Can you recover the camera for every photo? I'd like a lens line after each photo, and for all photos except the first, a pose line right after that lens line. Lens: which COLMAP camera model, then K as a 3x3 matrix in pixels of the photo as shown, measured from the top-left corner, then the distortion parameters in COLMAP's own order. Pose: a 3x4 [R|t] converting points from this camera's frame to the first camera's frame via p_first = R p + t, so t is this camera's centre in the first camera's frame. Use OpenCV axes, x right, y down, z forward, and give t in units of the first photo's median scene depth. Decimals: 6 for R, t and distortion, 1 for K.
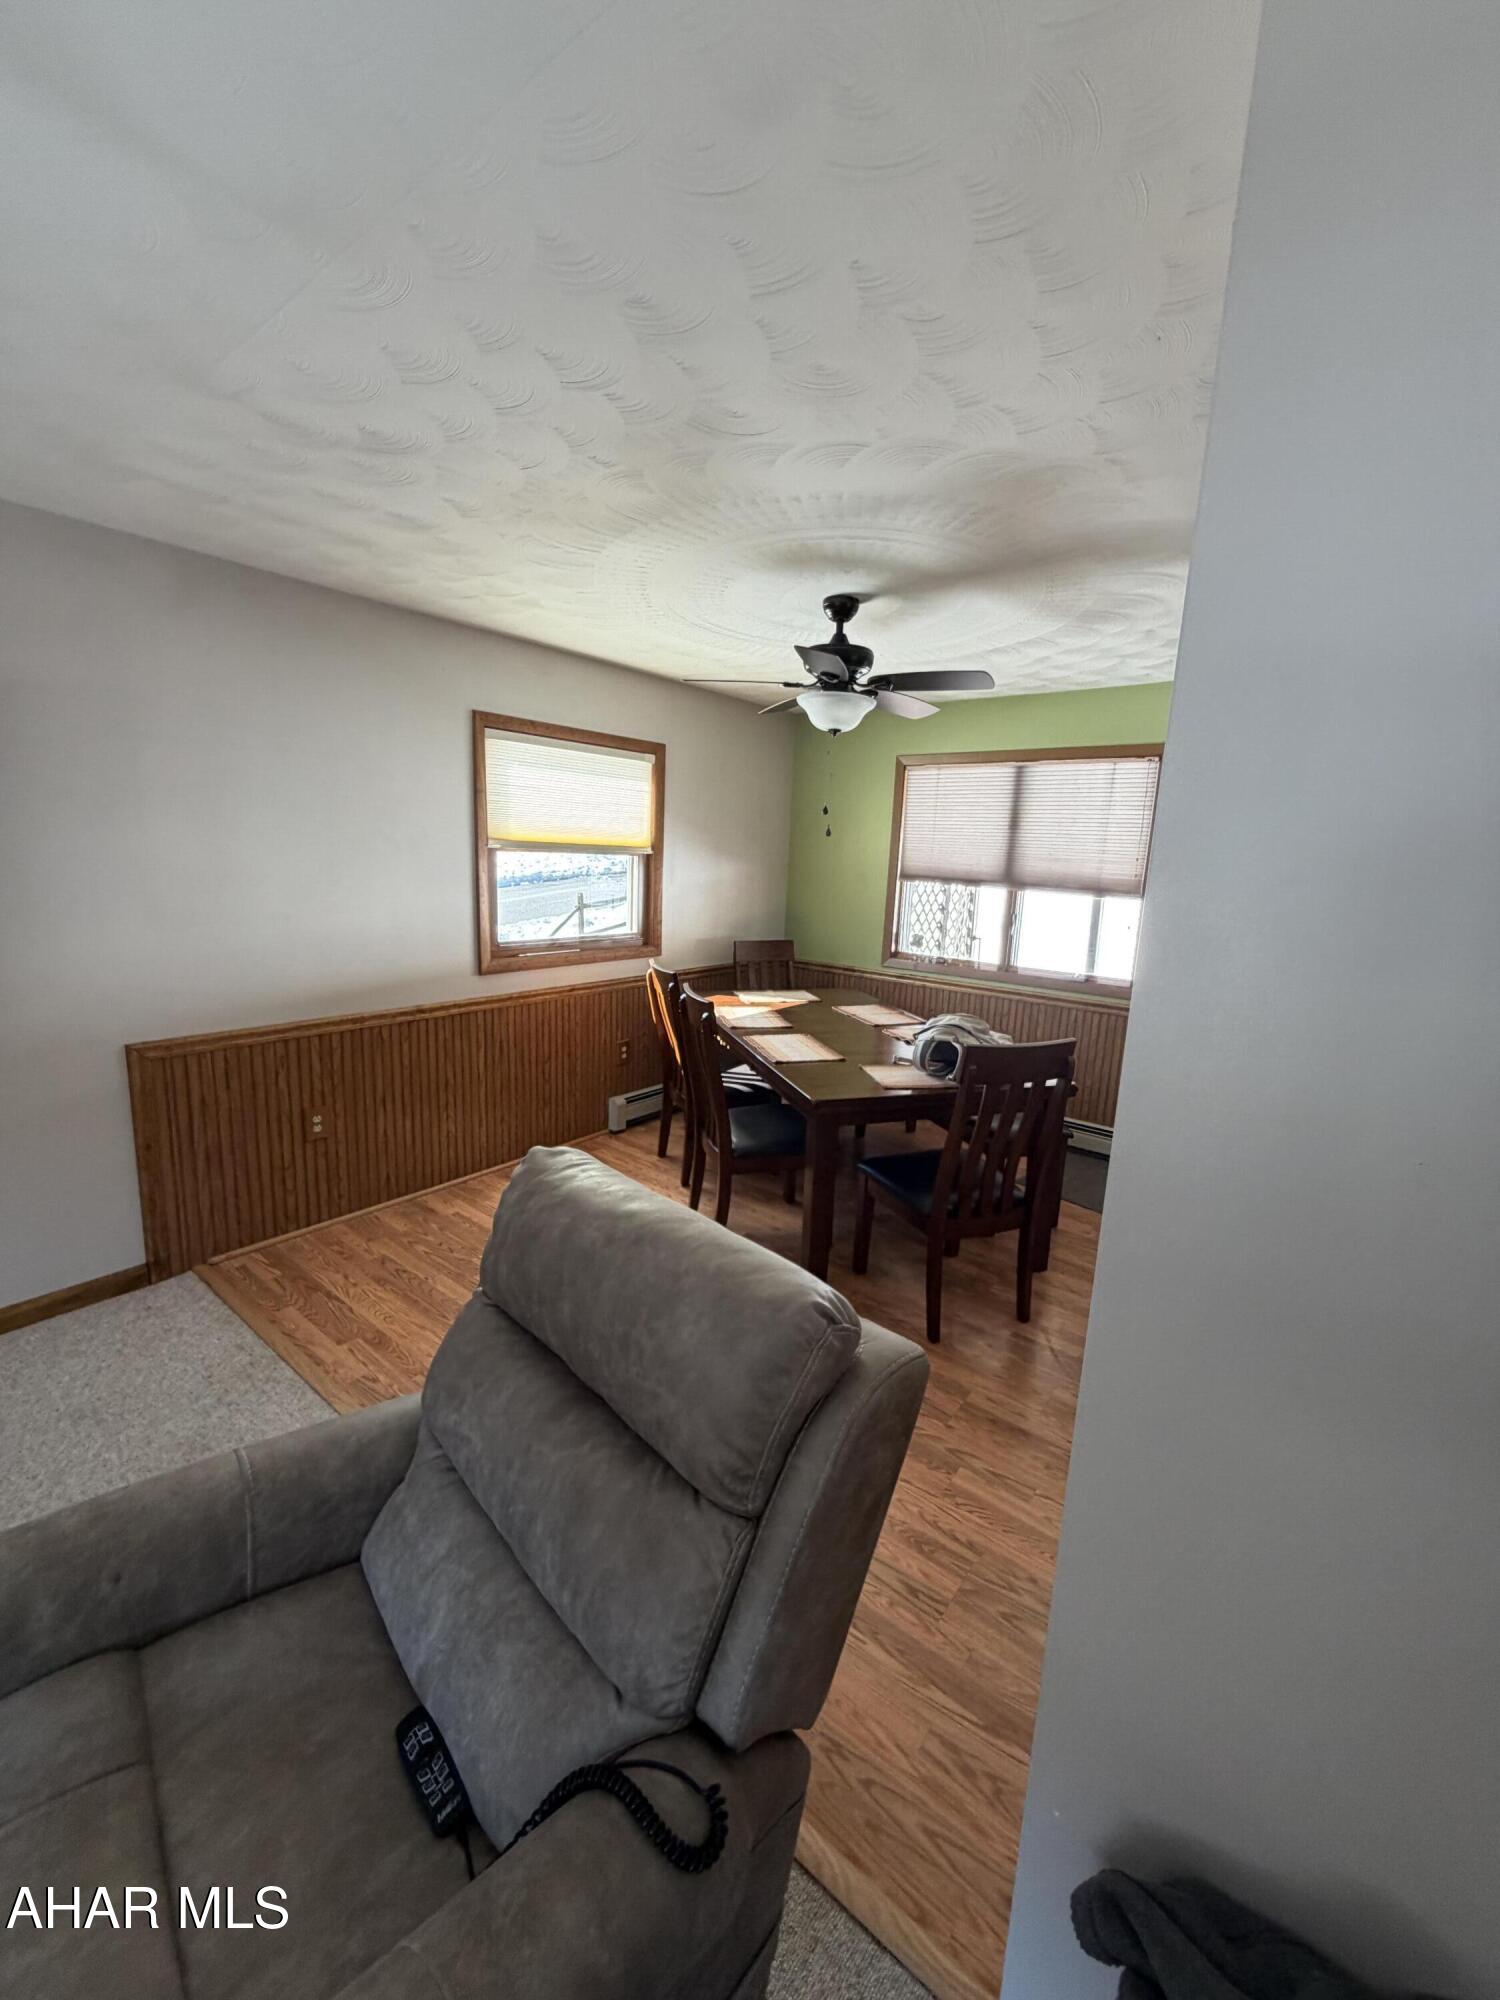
lens RADIAL K [[799.9, 0, 751.5], [0, 799.9, 997.7], [0, 0, 1]] dist [-0.000528, 0.000019]
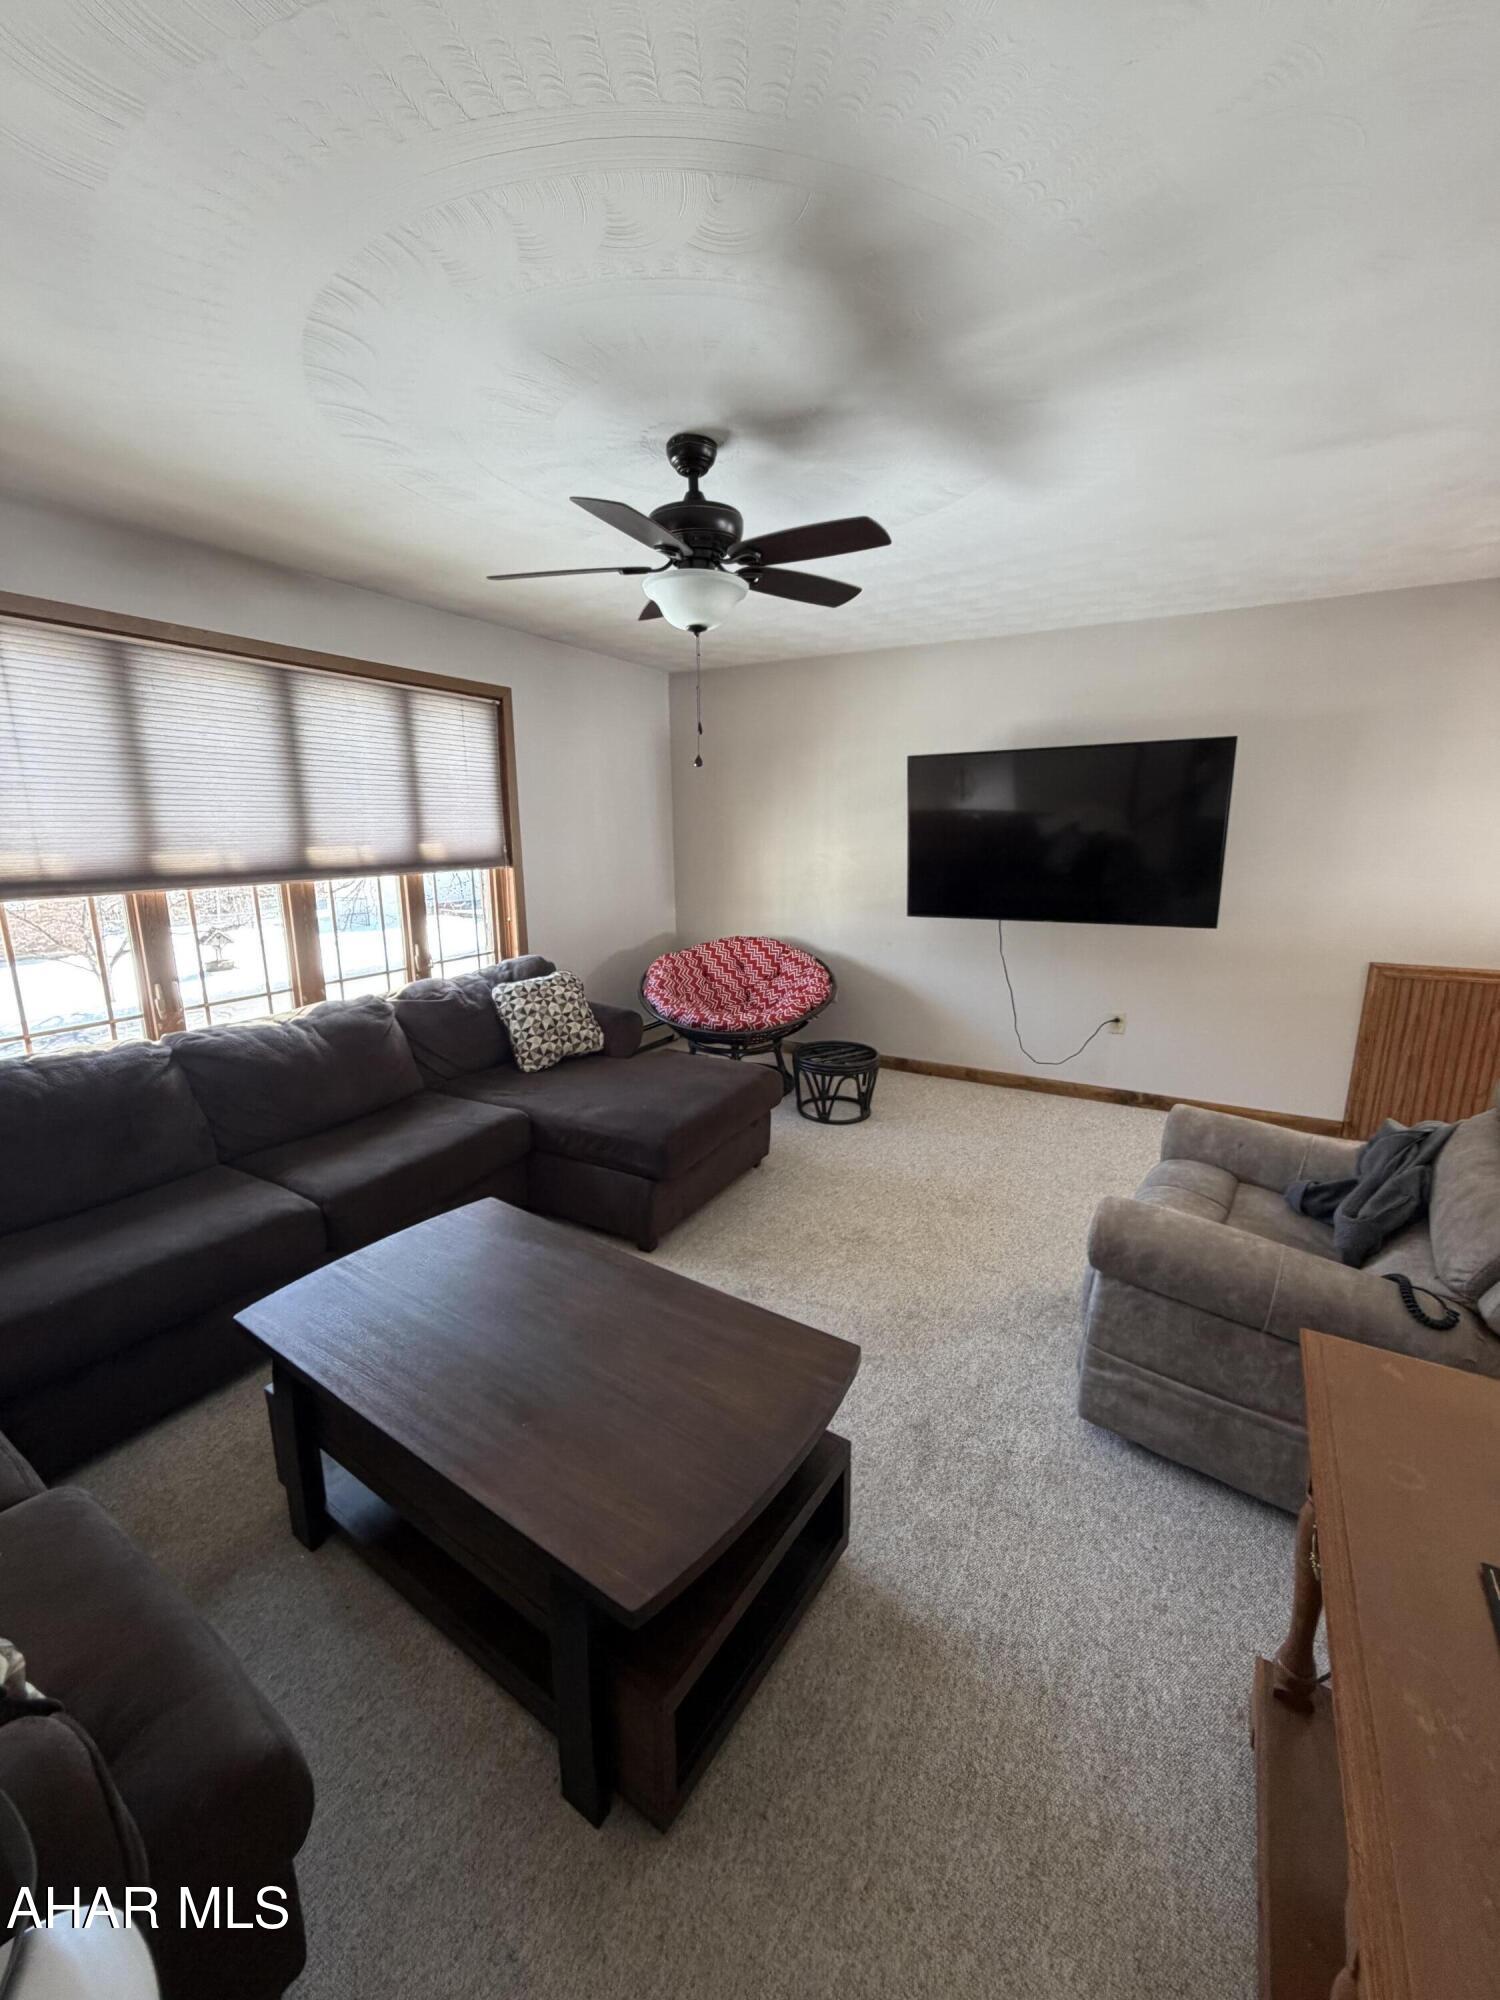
lens RADIAL K [[799.9, 0, 753.1], [0, 799.9, 1000.4], [0, 0, 1]] dist [-0.000528, 0.000019]
pose [[0.158129, 0.173566, -0.972044, 0.396342], [-0.169248, 0.974625, 0.146494, 0.098006], [0.972805, 0.141351, 0.183492, -0.281469]]
